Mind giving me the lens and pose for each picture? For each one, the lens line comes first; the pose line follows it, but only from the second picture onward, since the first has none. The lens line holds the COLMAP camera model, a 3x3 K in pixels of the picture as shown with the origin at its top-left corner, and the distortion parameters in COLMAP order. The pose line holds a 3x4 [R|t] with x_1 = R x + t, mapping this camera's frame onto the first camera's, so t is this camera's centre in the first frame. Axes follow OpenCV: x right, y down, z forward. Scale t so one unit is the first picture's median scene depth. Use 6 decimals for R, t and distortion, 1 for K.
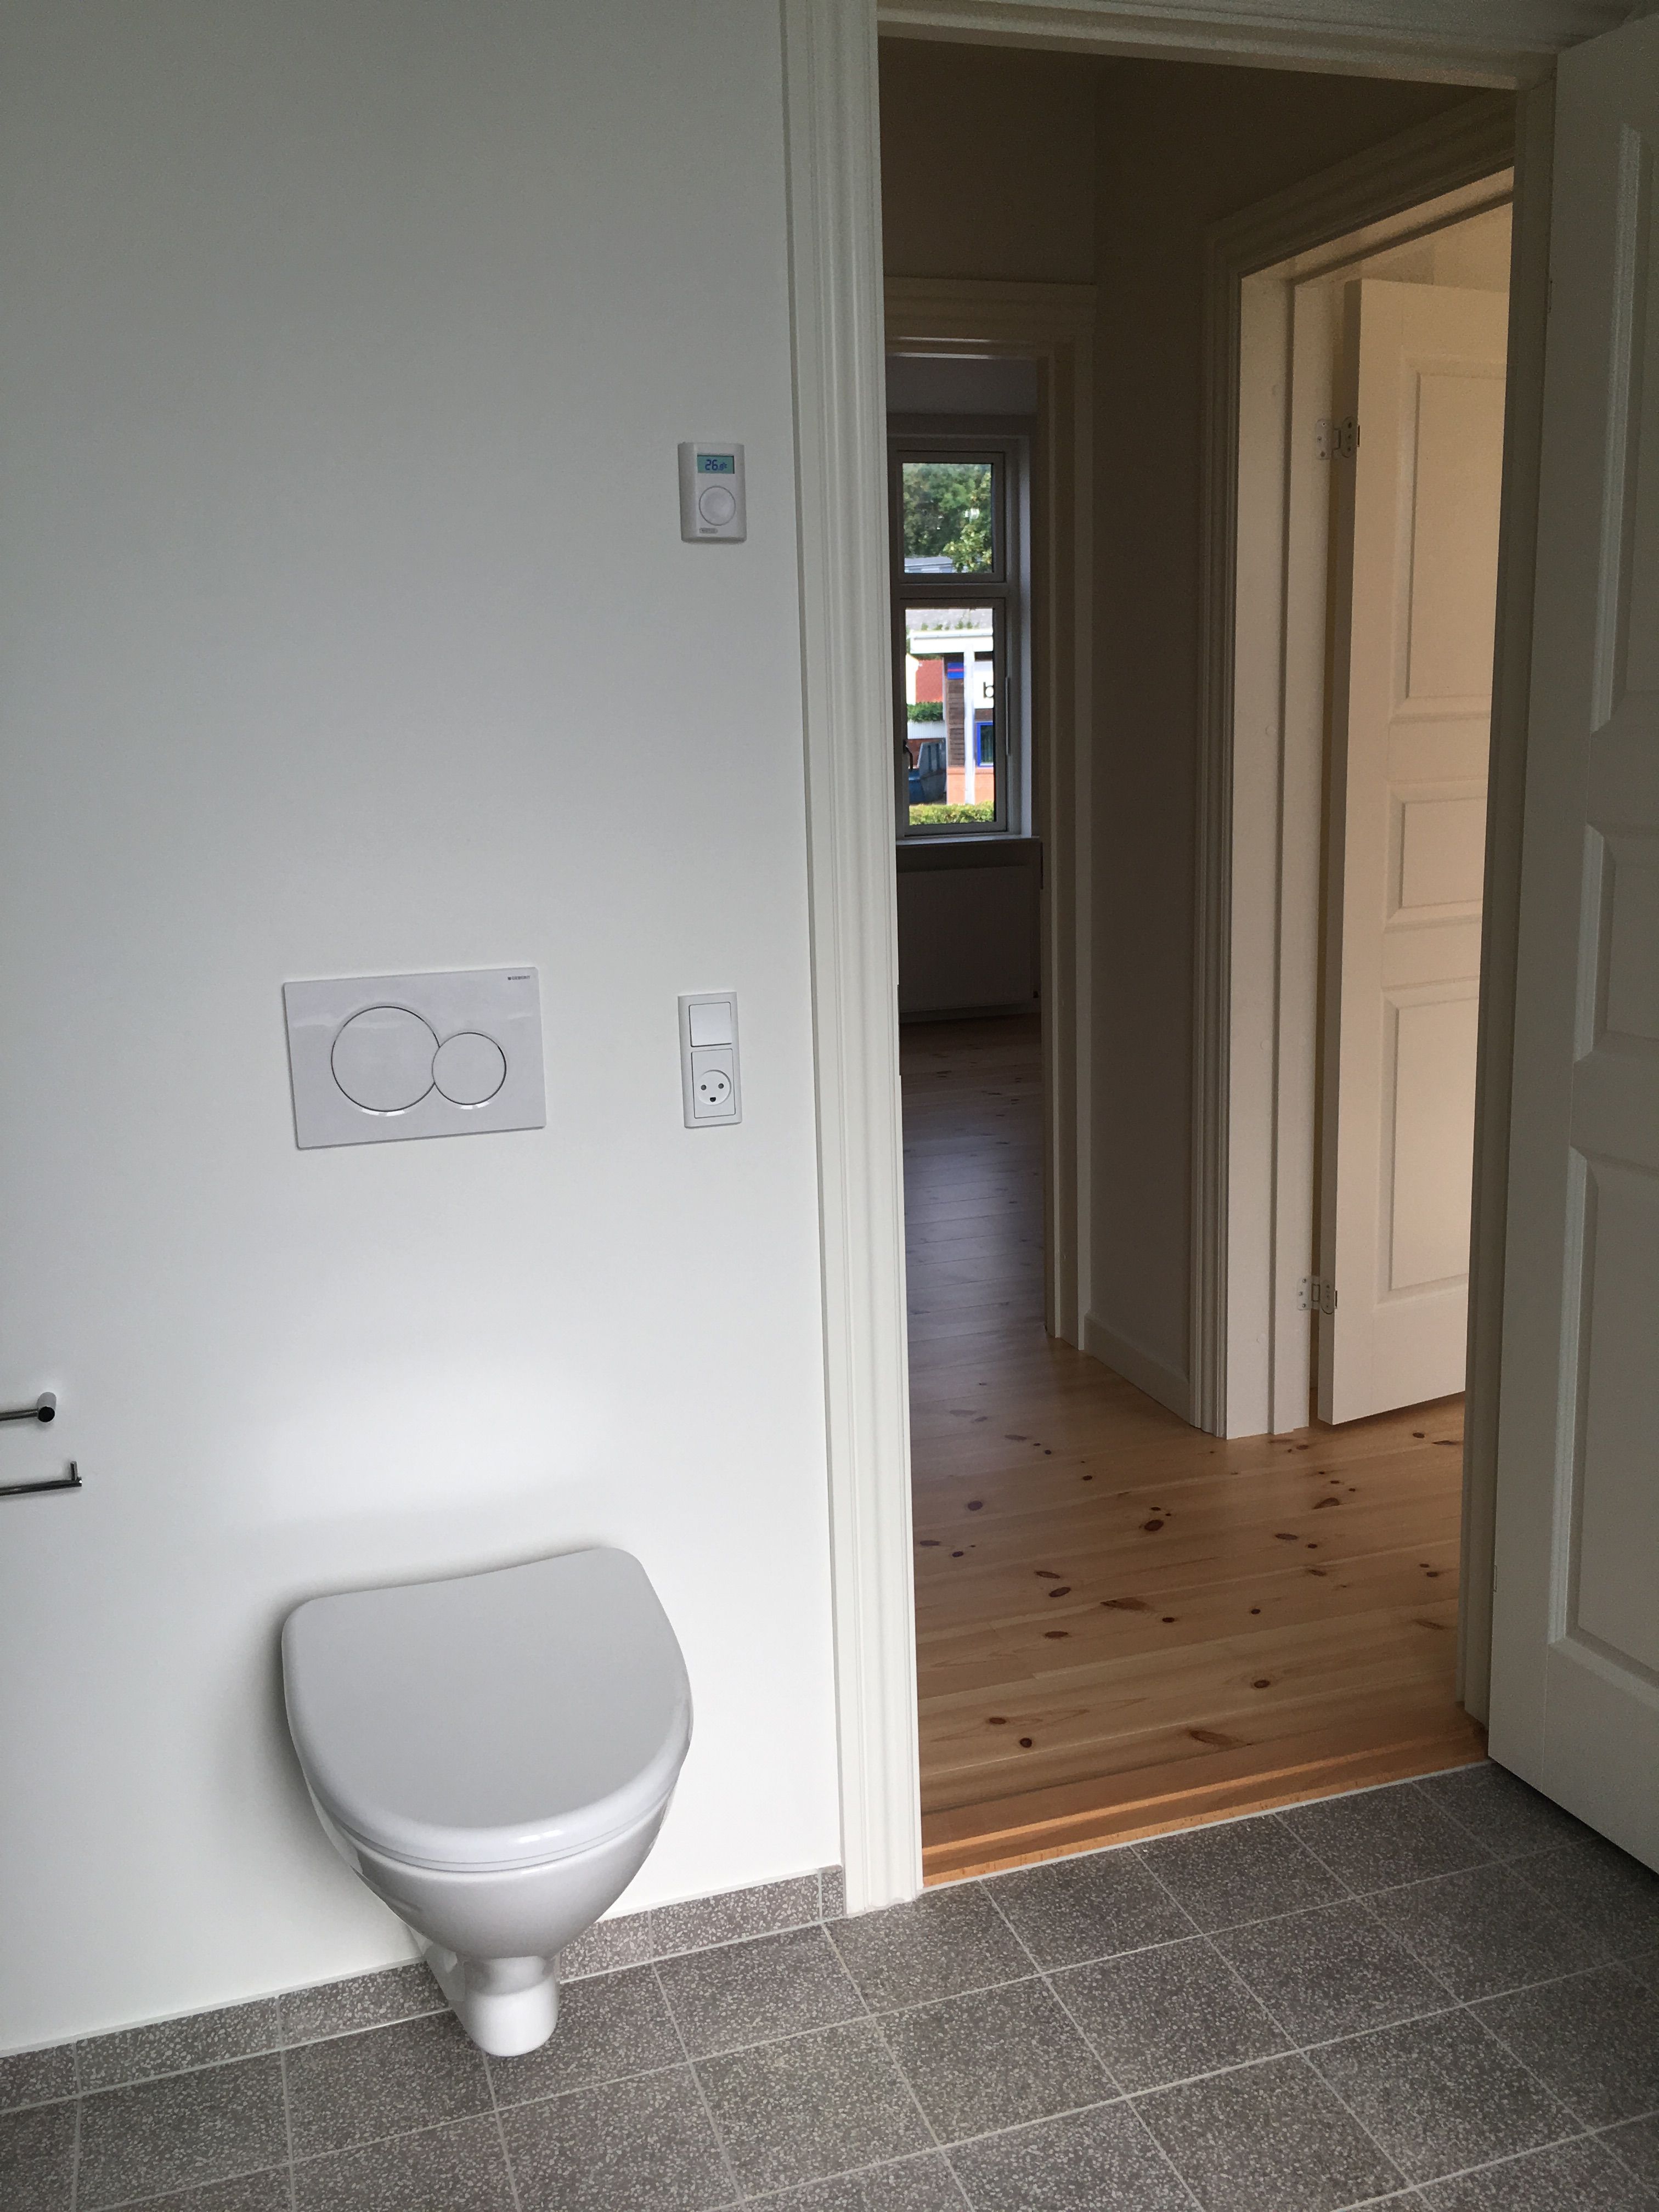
lens RADIAL K [[1943.7, 0, 786.9], [0, 1943.7, 1099.1], [0, 0, 1]] dist [0.053221, 0.001852]
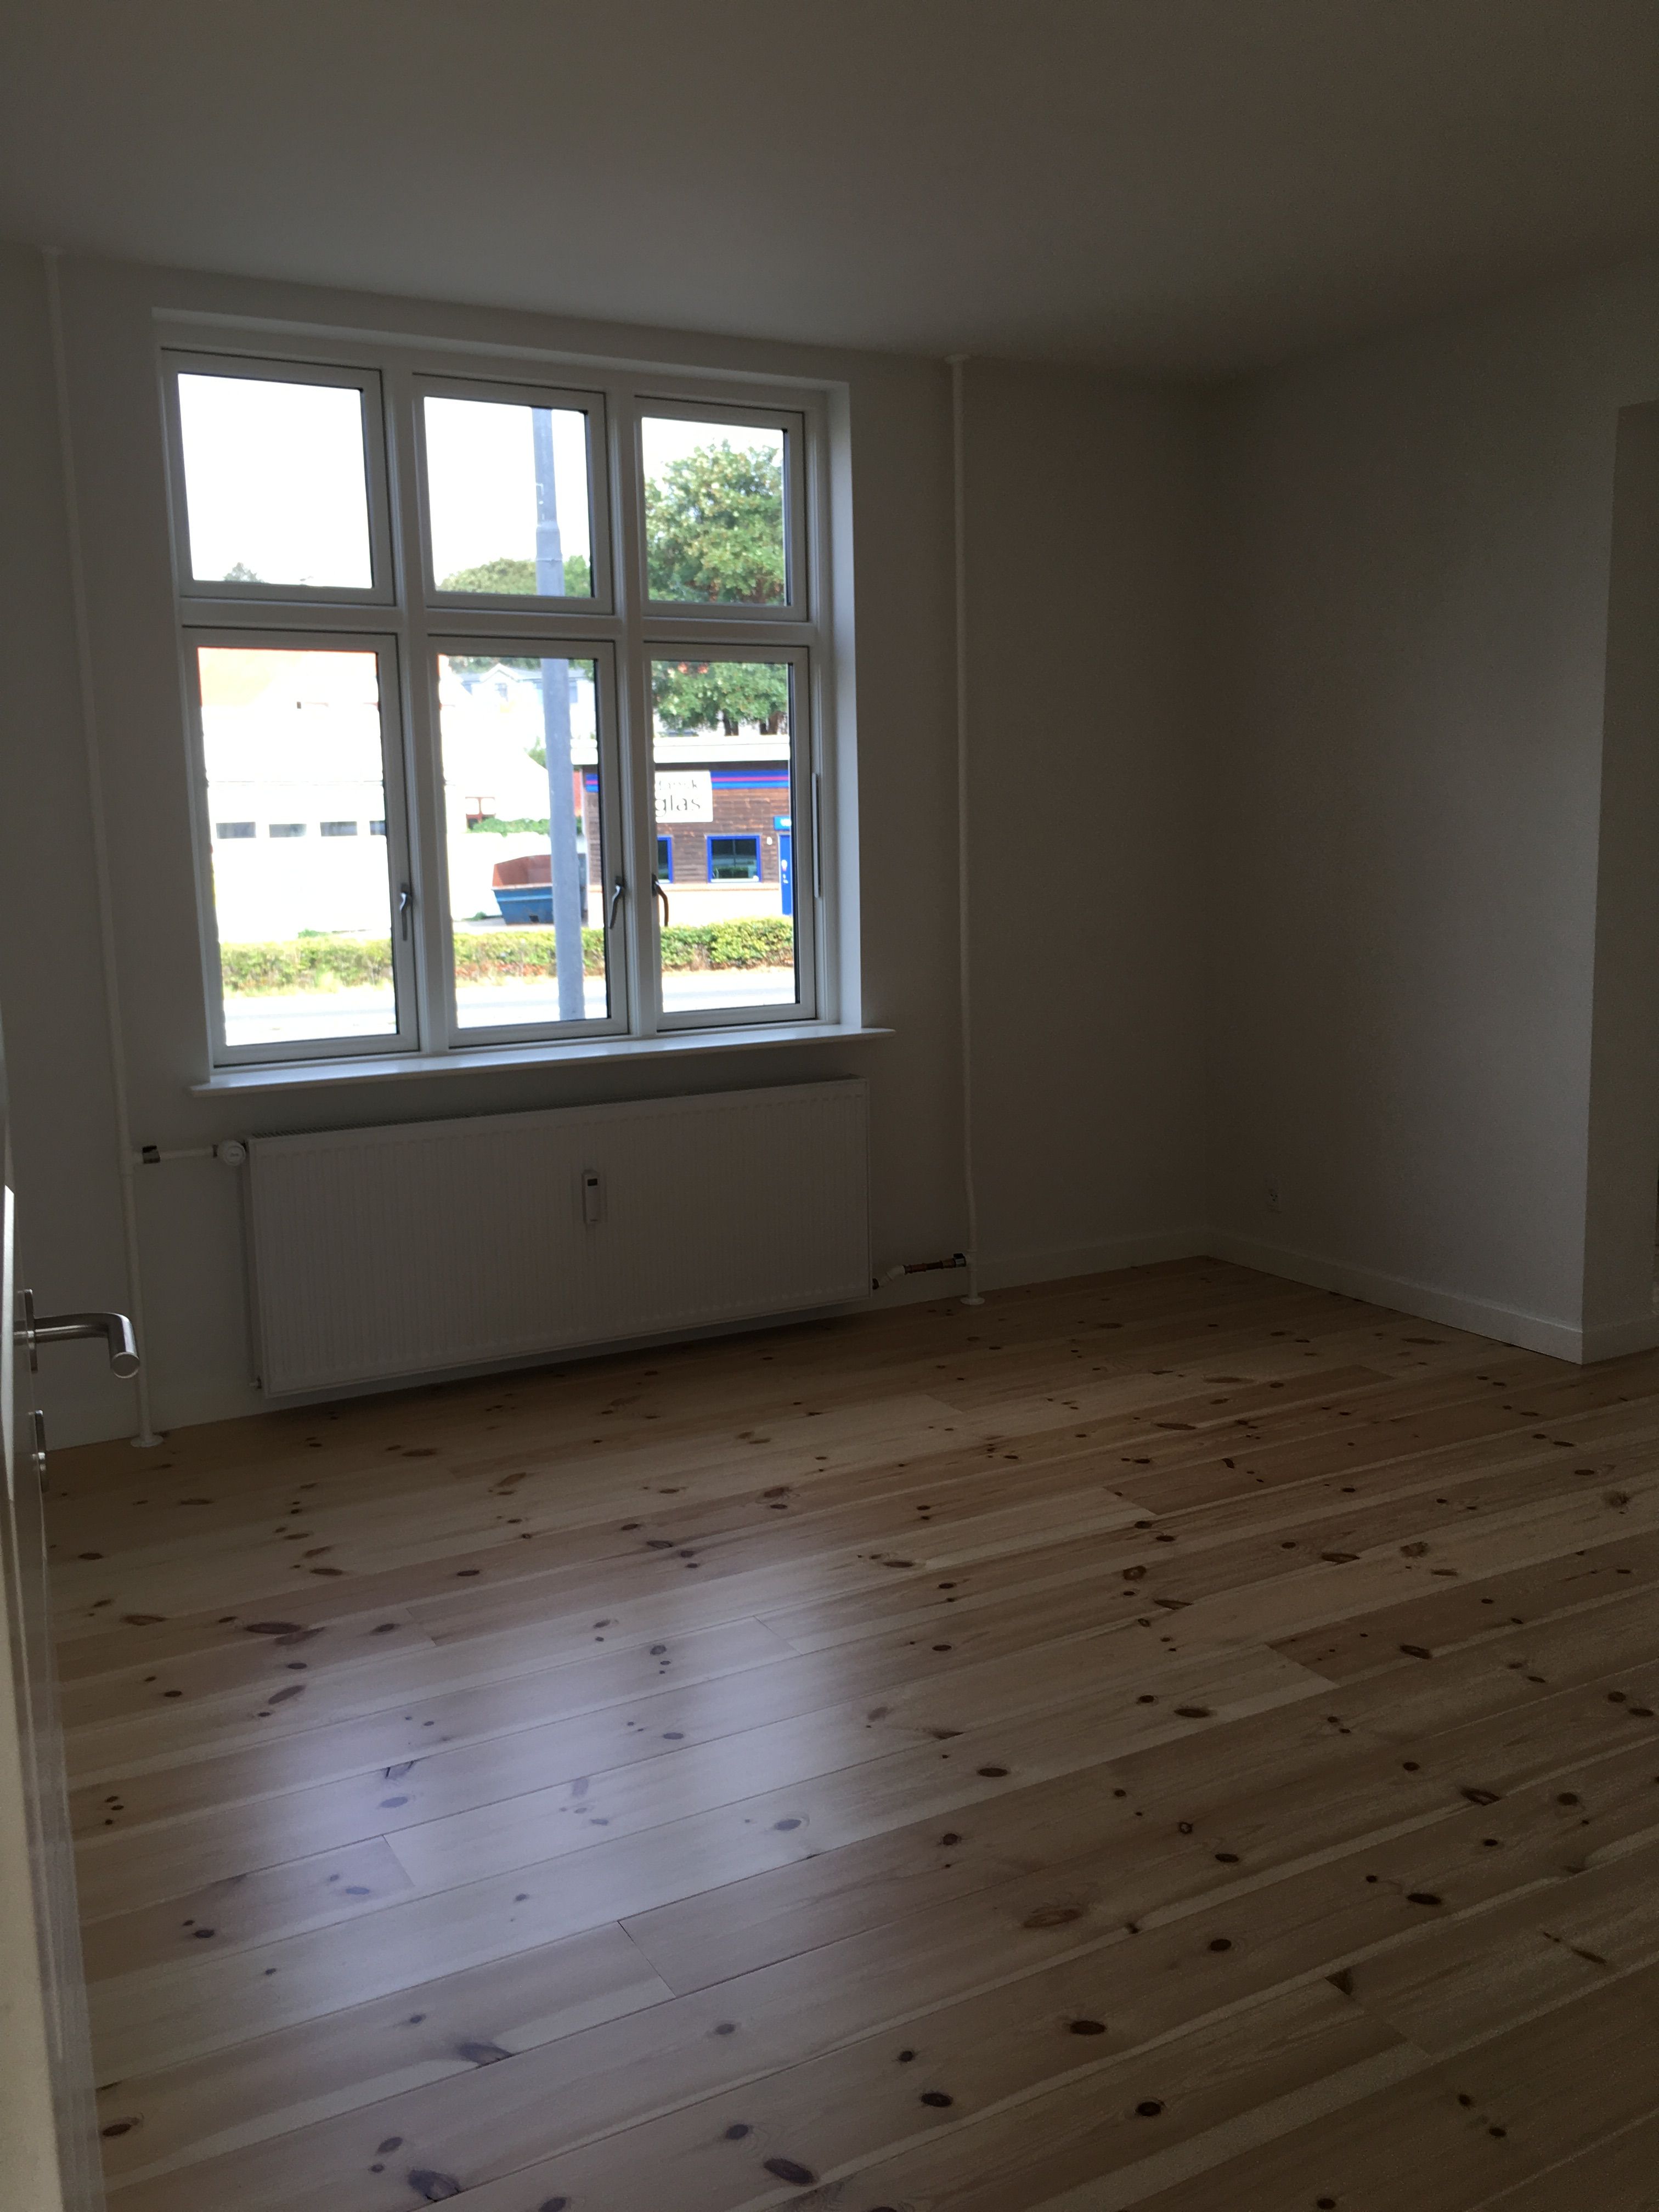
lens RADIAL K [[1904.2, 0, 829.5], [0, 1904.2, 1106.0], [0, 0, 1]] dist [0.097375, -0.156440]
pose [[0.977541, -0.021236, 0.209671, -0.028283], [0.031888, 0.998360, -0.047551, -0.191454], [-0.208318, 0.053169, 0.976615, 0.961593]]
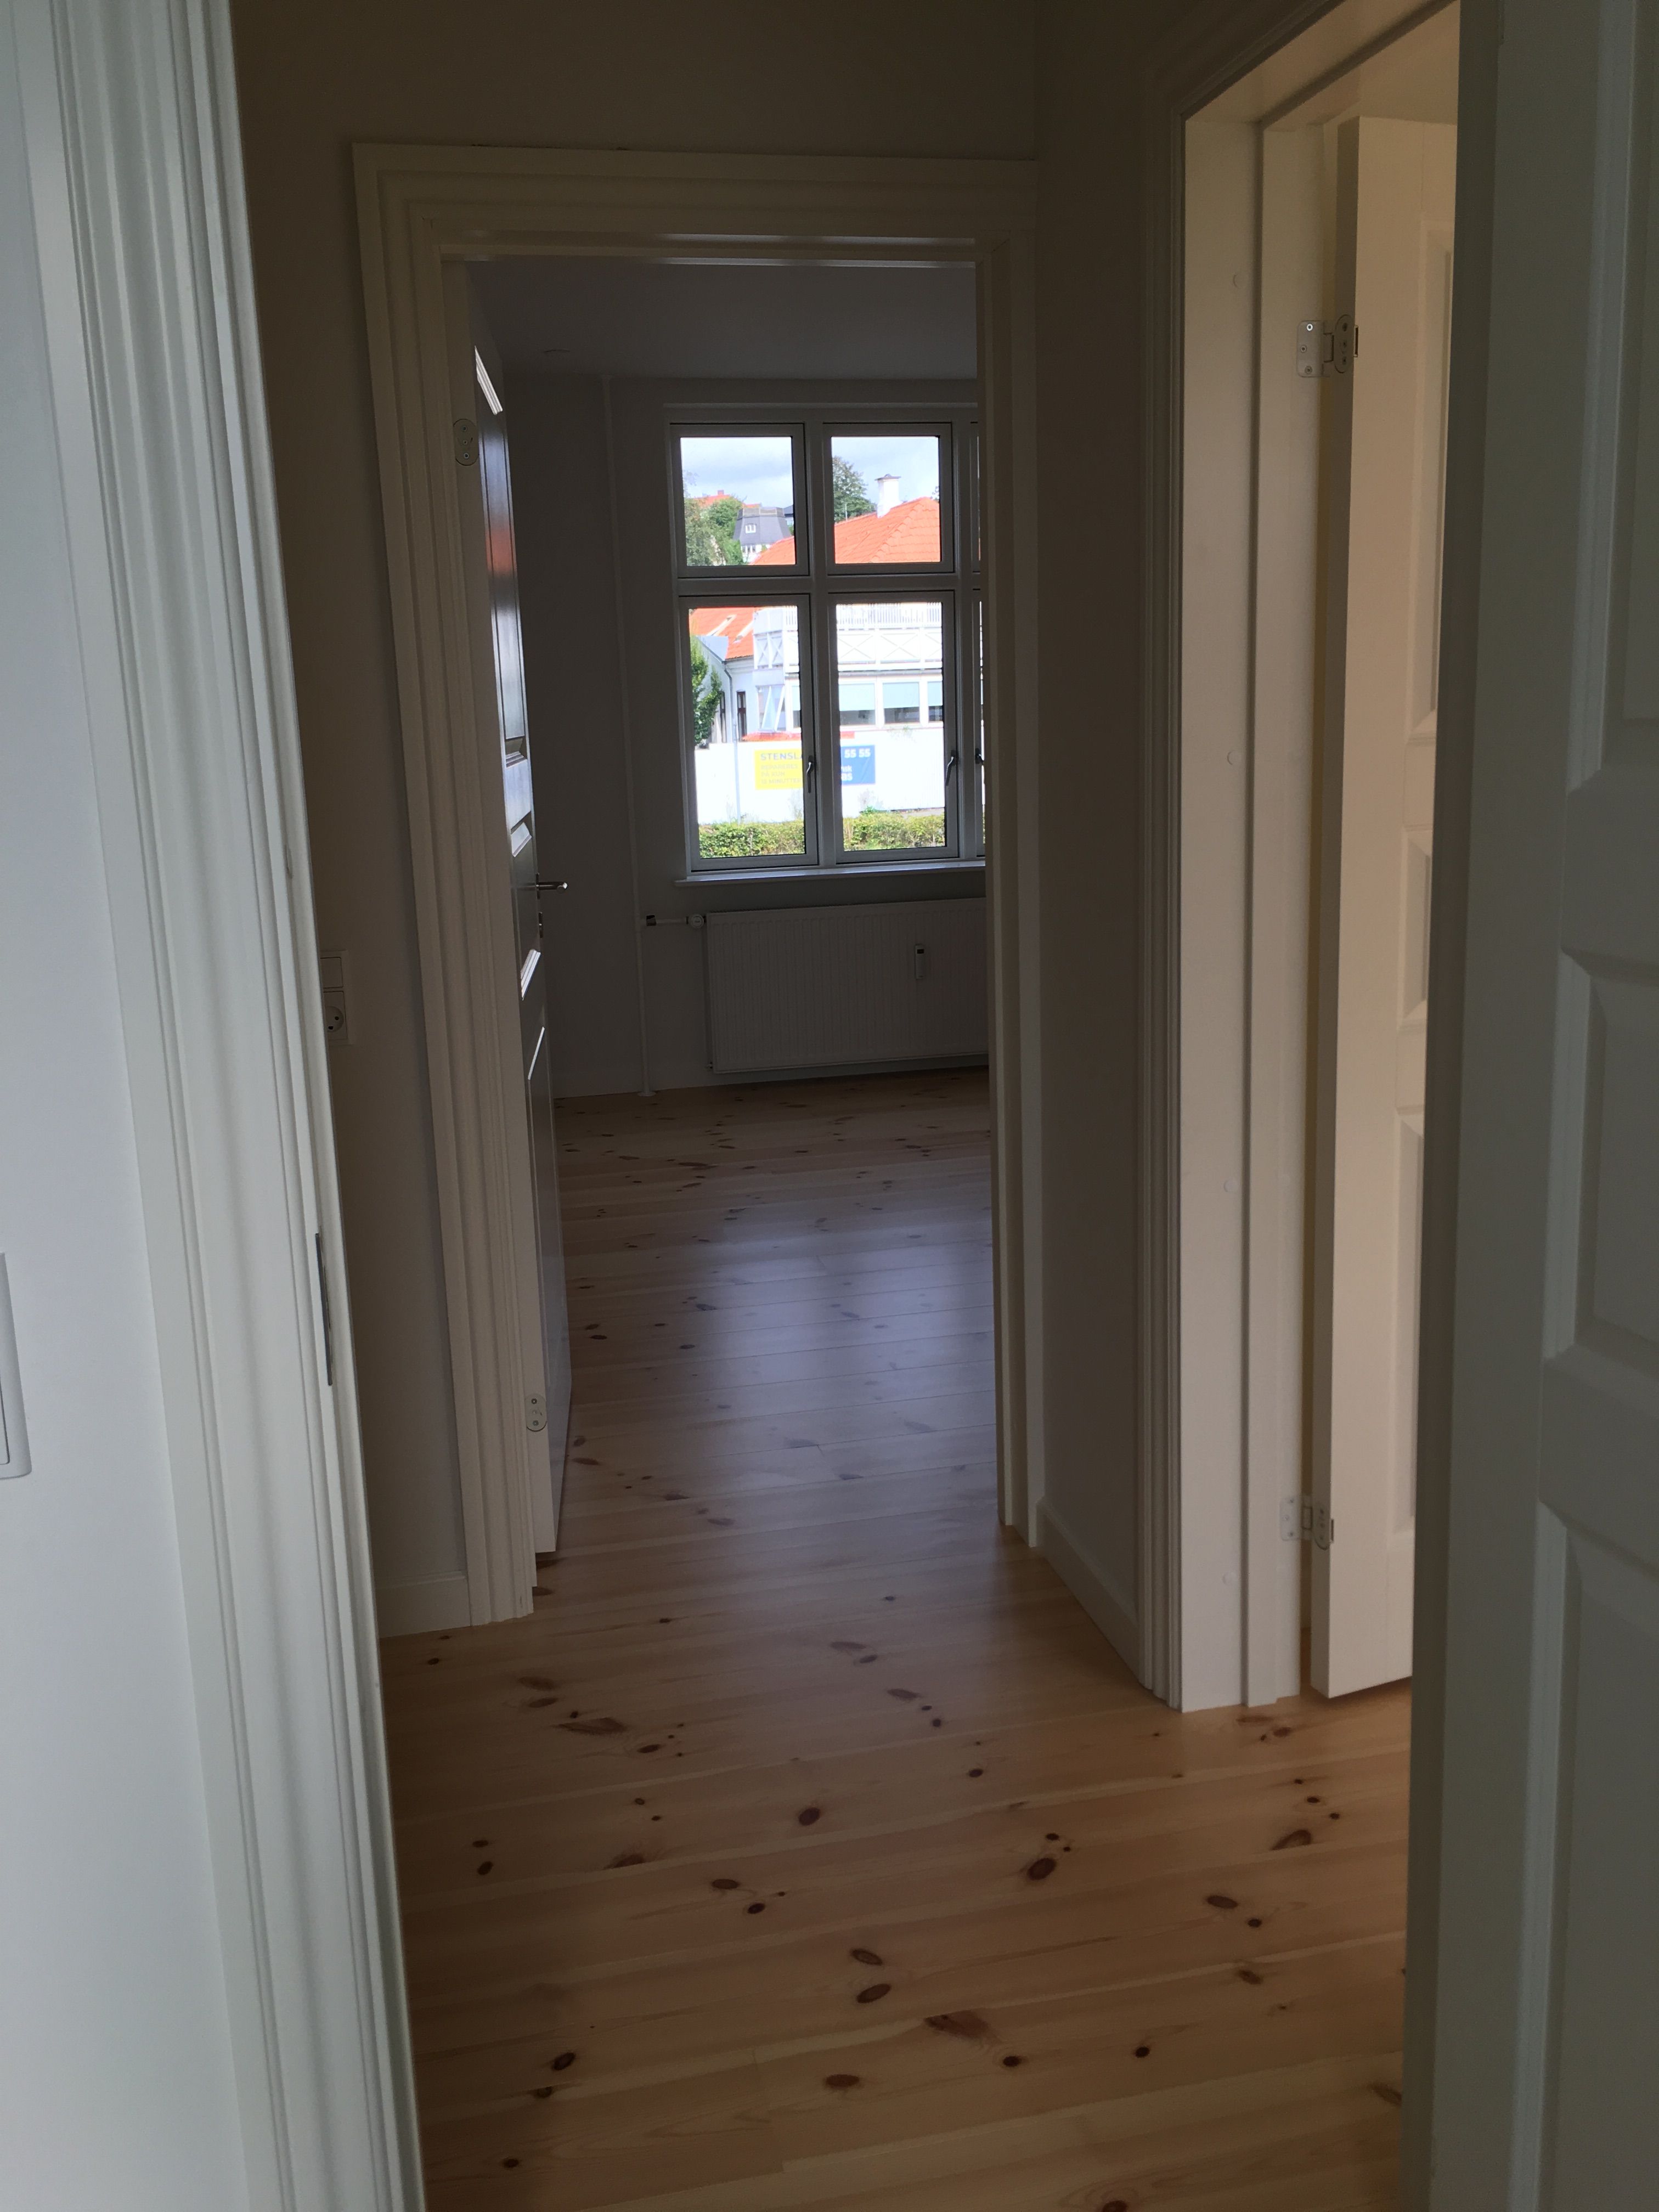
lens RADIAL K [[1904.2, 0, 829.5], [0, 1904.2, 1106.0], [0, 0, 1]] dist [0.097375, -0.156440]
pose [[0.996392, 0.013624, -0.083773, 0.157585], [-0.012870, 0.999872, 0.009531, -0.063801], [0.083892, -0.008419, 0.996439, 0.276559]]
